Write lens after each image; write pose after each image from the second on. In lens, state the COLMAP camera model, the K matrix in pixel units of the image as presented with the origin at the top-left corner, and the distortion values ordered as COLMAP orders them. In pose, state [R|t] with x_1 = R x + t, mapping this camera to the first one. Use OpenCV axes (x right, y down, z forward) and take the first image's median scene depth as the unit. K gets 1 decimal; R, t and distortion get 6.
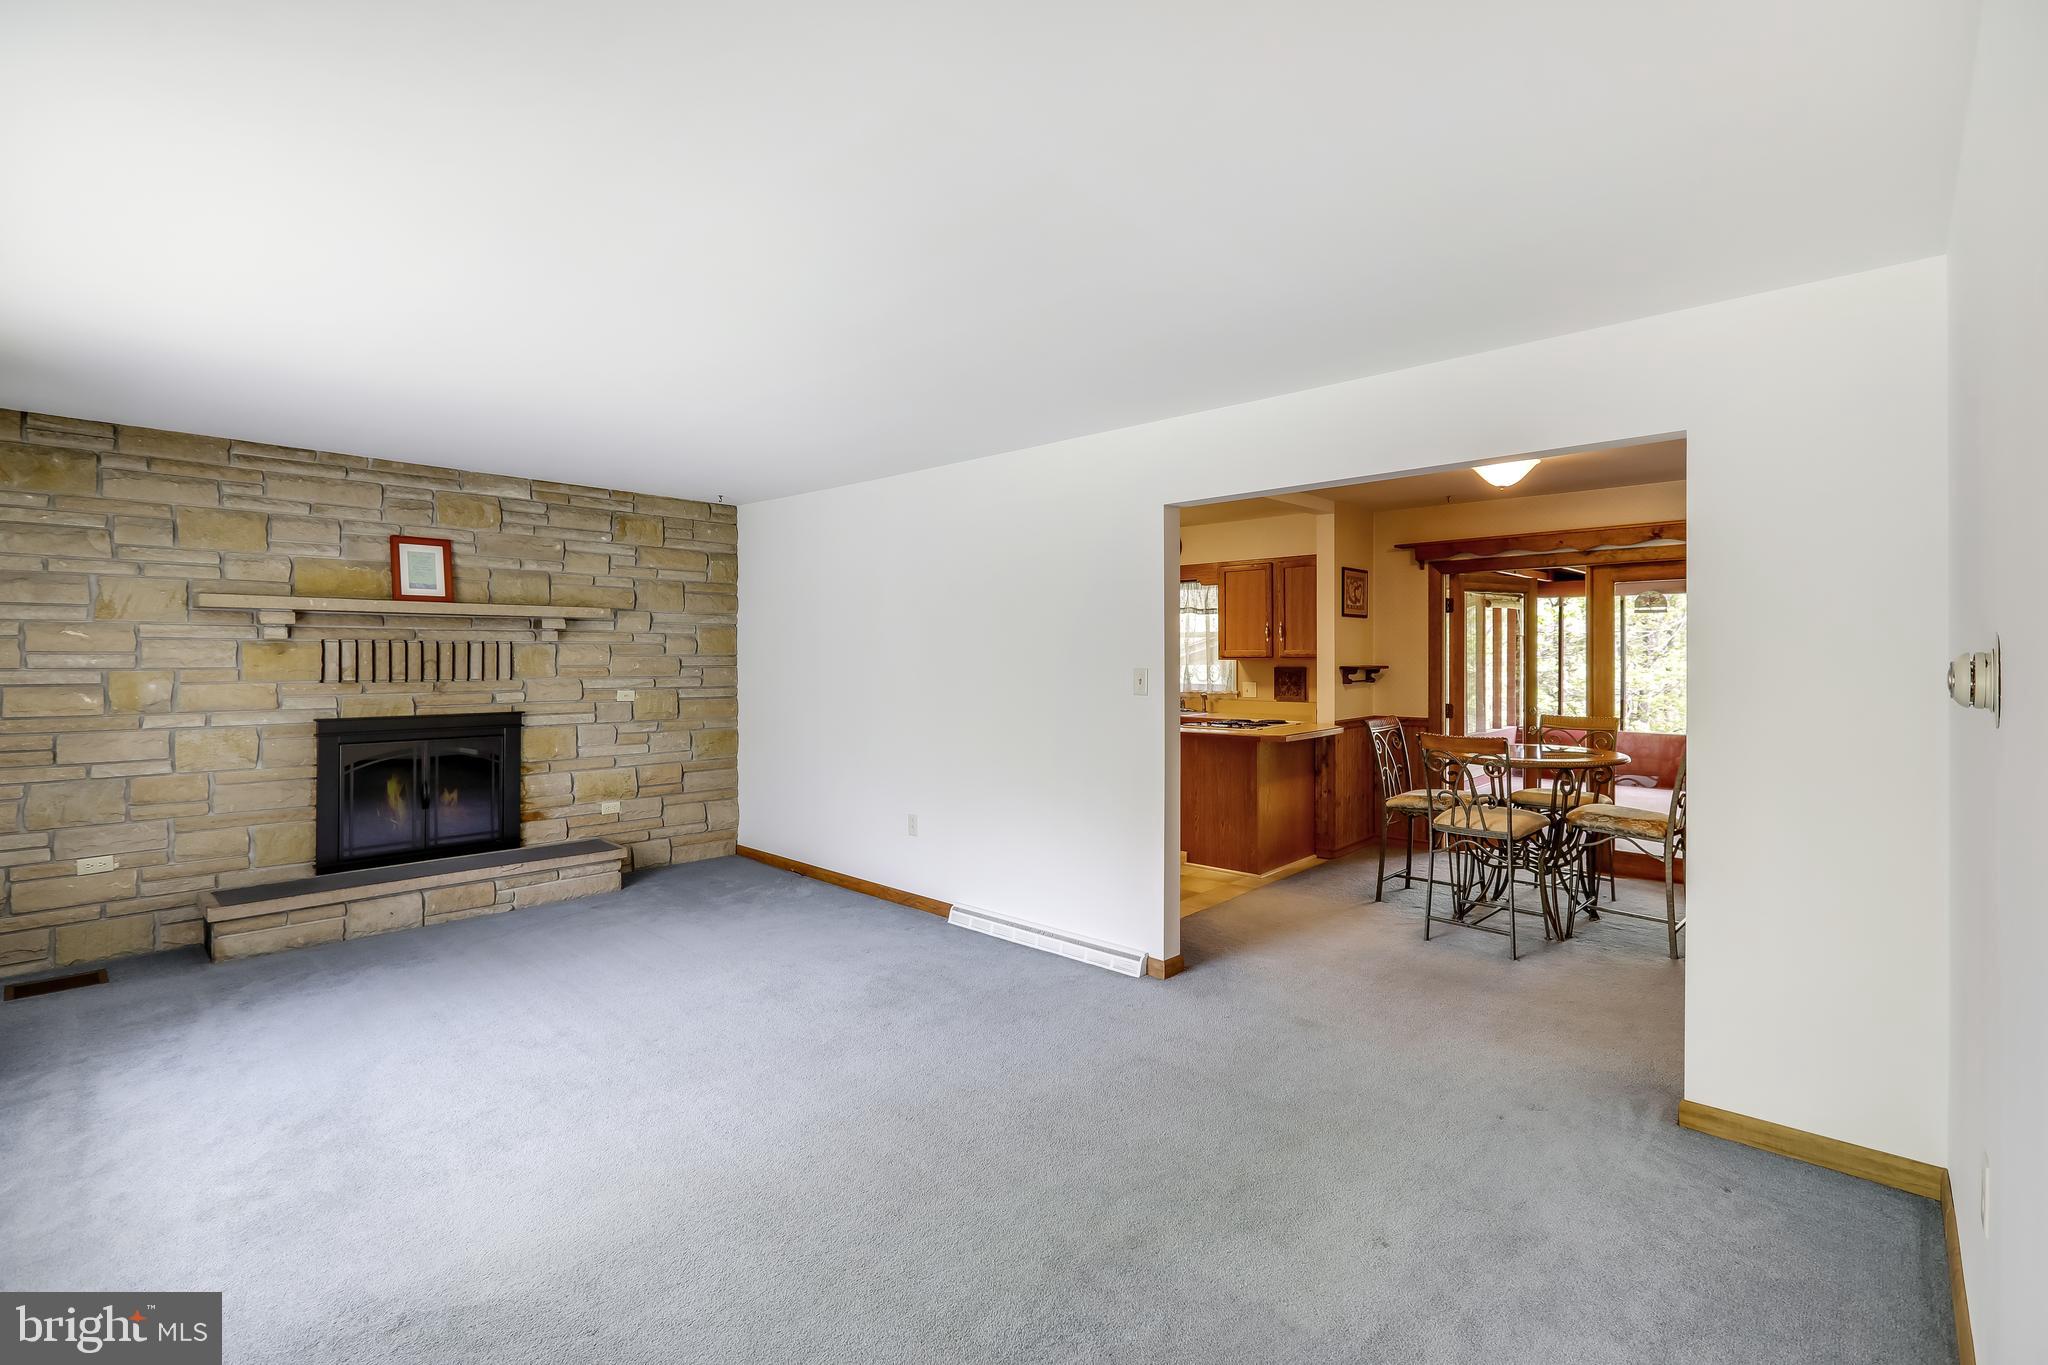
lens RADIAL K [[928.7, 0, 1021.7], [0, 928.7, 664.7], [0, 0, 1]] dist [-0.003883, 0.000352]
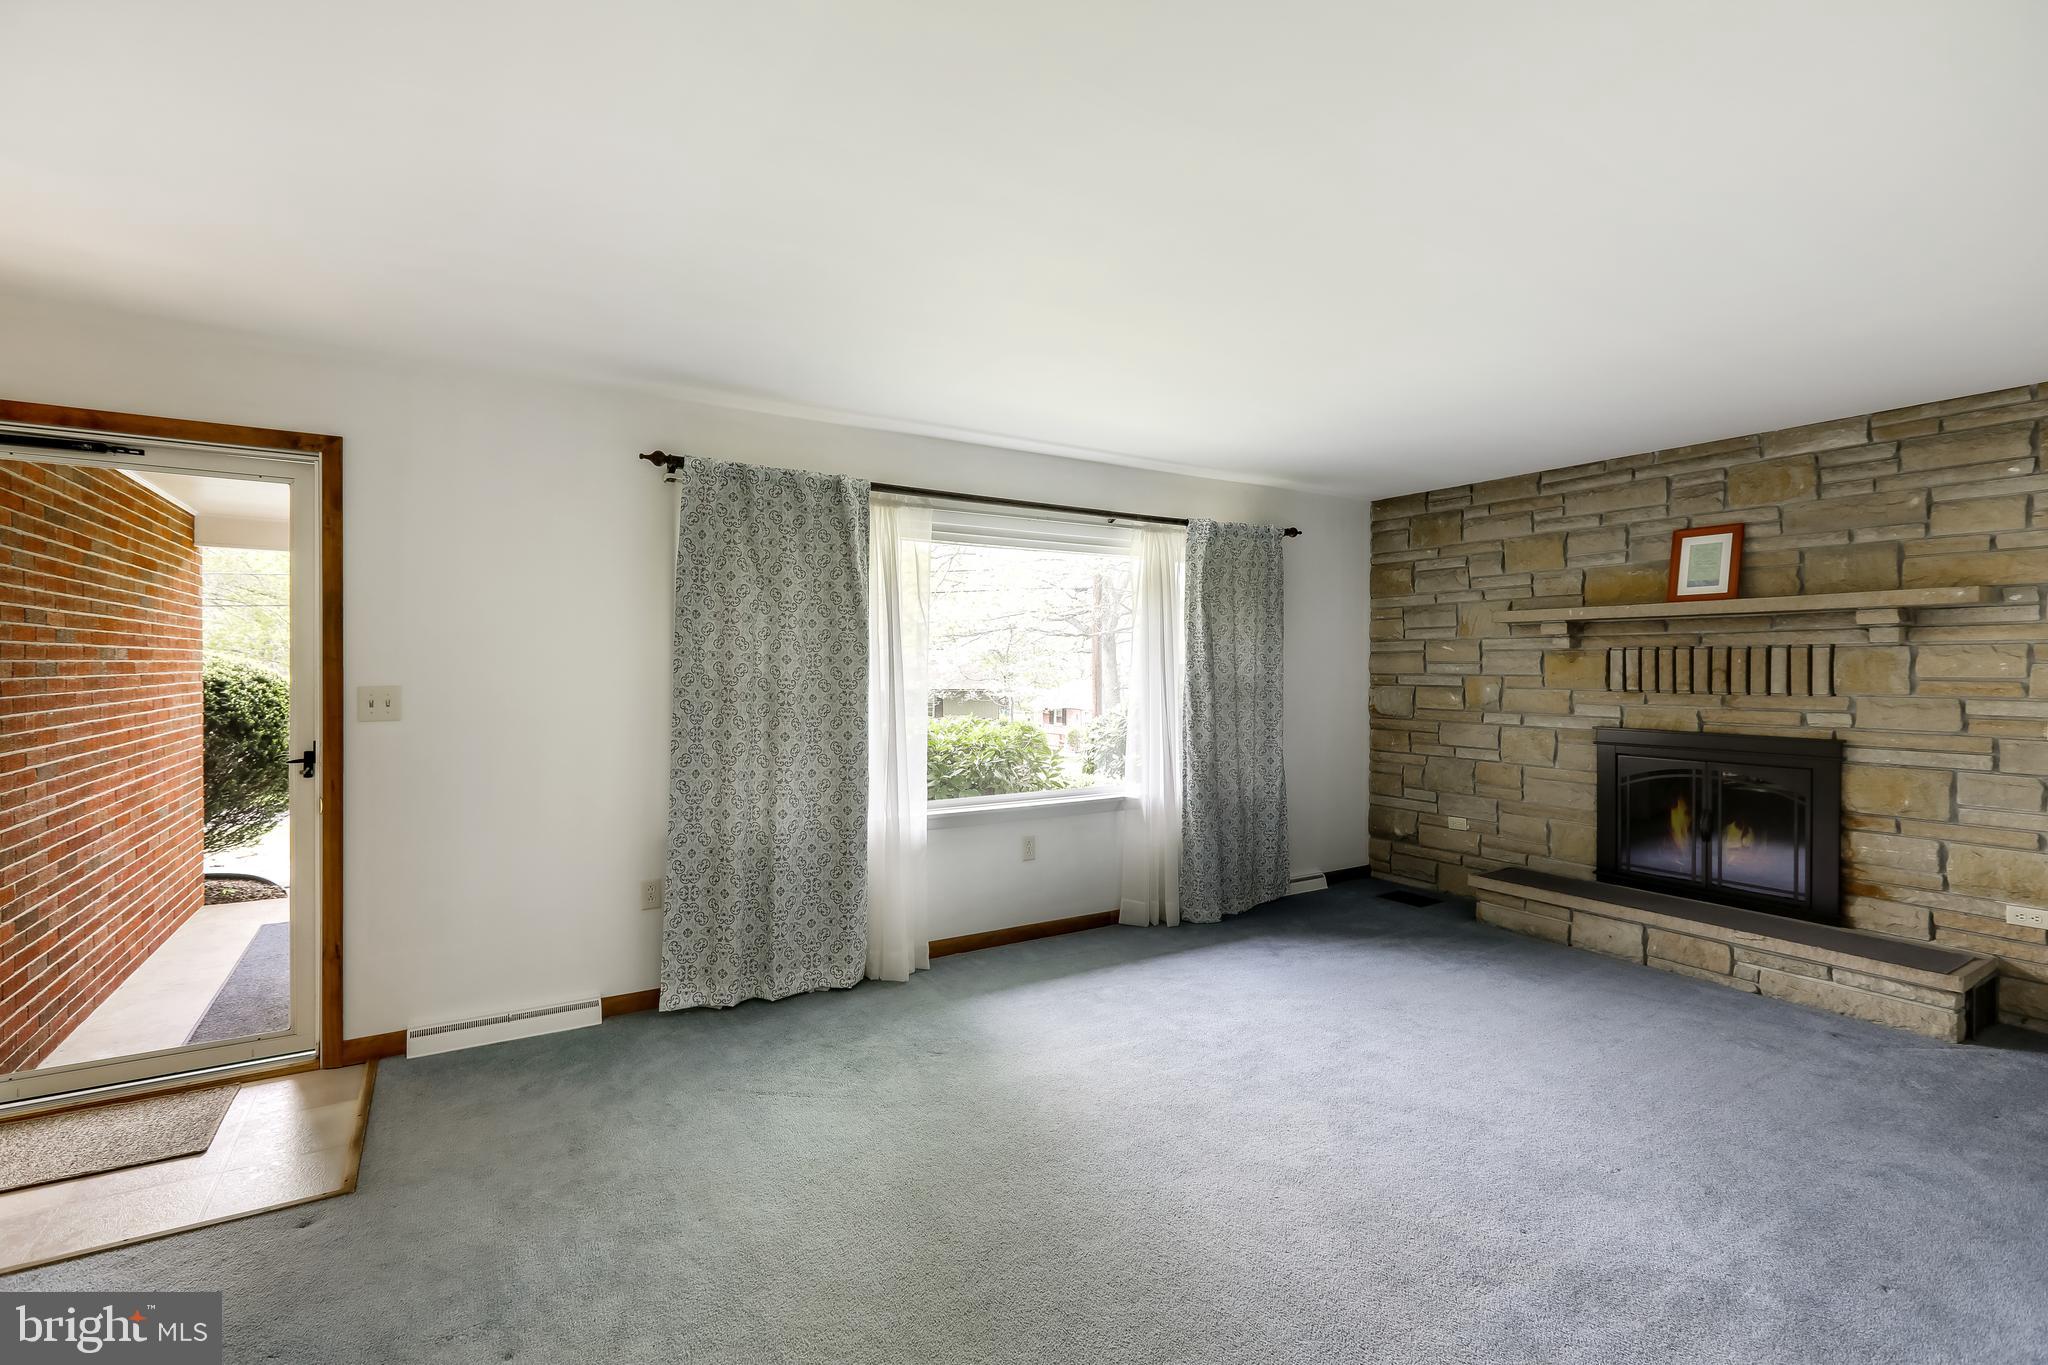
lens RADIAL K [[928.7, 0, 1009.3], [0, 928.7, 682.0], [0, 0, 1]] dist [-0.003883, 0.000352]
pose [[-0.282291, 0.017698, -0.959166, 0.384185], [-0.006098, 0.999777, 0.020242, -0.006744], [0.959310, 0.011563, -0.282120, 0.657327]]
